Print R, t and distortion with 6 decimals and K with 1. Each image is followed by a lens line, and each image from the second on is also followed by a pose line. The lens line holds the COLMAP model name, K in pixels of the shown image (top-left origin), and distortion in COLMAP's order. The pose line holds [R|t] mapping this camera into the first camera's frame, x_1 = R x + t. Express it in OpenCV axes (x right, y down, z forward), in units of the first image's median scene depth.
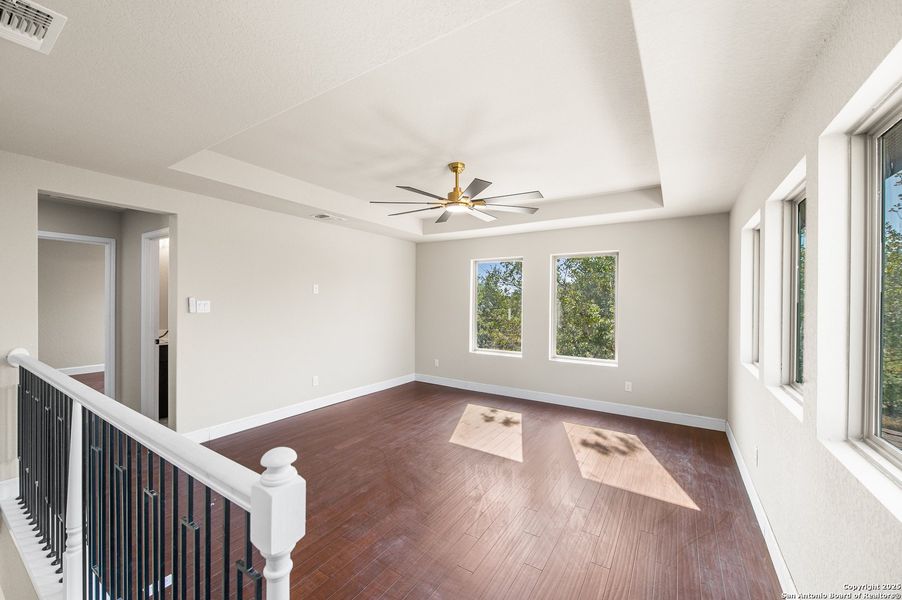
lens RADIAL K [[364.2, 0, 437.1], [0, 364.2, 298.7], [0, 0, 1]] dist [-0.001035, -0.000166]
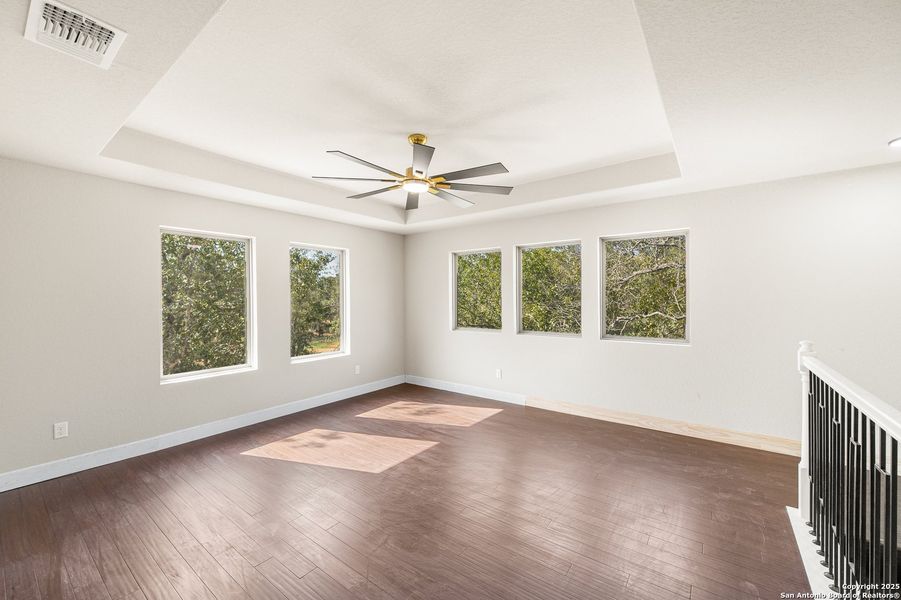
lens RADIAL K [[359.9, 0, 445.8], [0, 359.9, 298.8], [0, 0, 1]] dist [0.001435, 0.000232]
pose [[0.054432, -0.008848, 0.998478, -0.686413], [0.001457, 0.999960, 0.008782, 0.007662], [-0.998516, 0.000977, 0.054443, 0.756297]]
